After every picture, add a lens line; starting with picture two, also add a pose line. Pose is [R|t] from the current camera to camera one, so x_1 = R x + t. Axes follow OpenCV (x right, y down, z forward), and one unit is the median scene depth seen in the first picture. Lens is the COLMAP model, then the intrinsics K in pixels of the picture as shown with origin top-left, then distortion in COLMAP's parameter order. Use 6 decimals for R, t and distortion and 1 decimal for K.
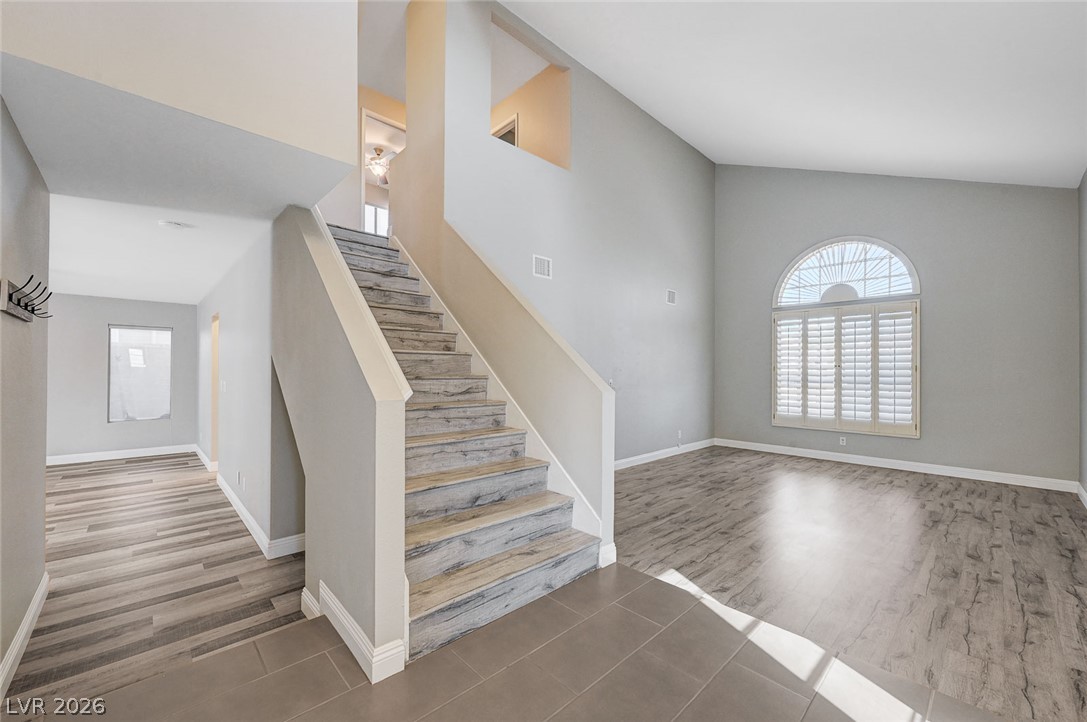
lens RADIAL K [[424.8, 0, 558.9], [0, 424.8, 362.1], [0, 0, 1]] dist [-0.000628, 0.000116]
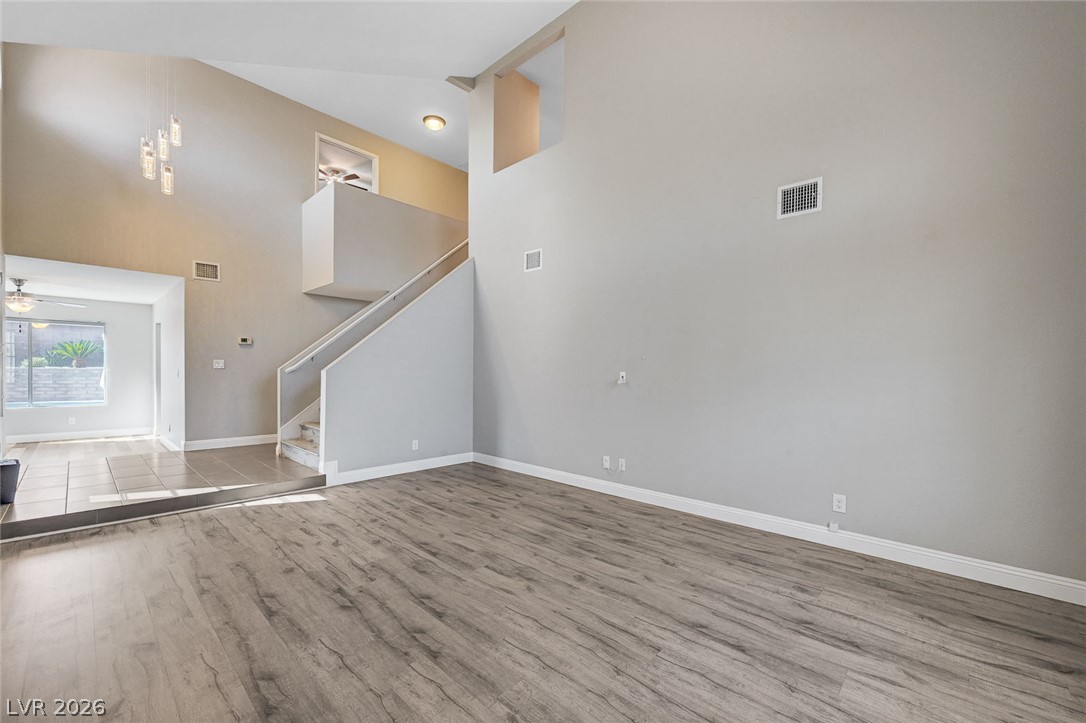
lens RADIAL K [[443.0, 0, 542.0], [0, 443.0, 369.6], [0, 0, 1]] dist [-0.001253, -0.000109]
pose [[0.039790, -0.008366, -0.999173, 1.054360], [0.014325, 0.999867, -0.007802, 0.050480], [0.999105, -0.014003, 0.039904, 0.998471]]
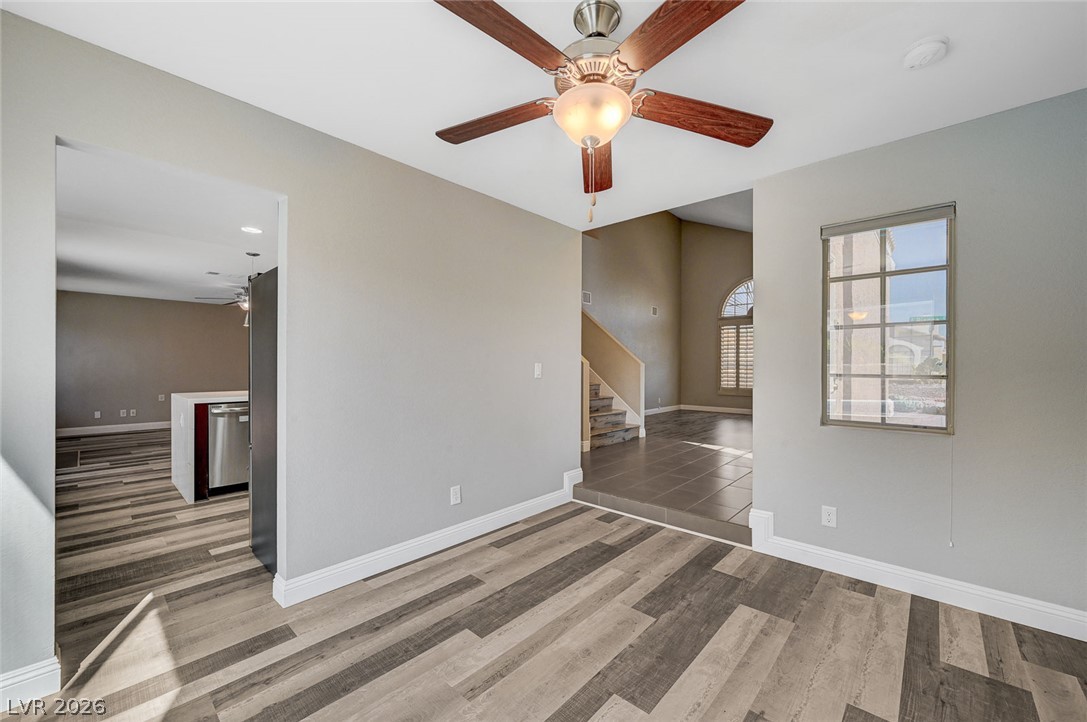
lens RADIAL K [[424.8, 0, 544.3], [0, 424.8, 365.1], [0, 0, 1]] dist [-0.000628, 0.000116]
pose [[0.998383, -0.002398, 0.056791, -0.313683], [0.001309, 0.999815, 0.019215, 0.017994], [-0.056826, -0.019109, 0.998201, -0.734677]]
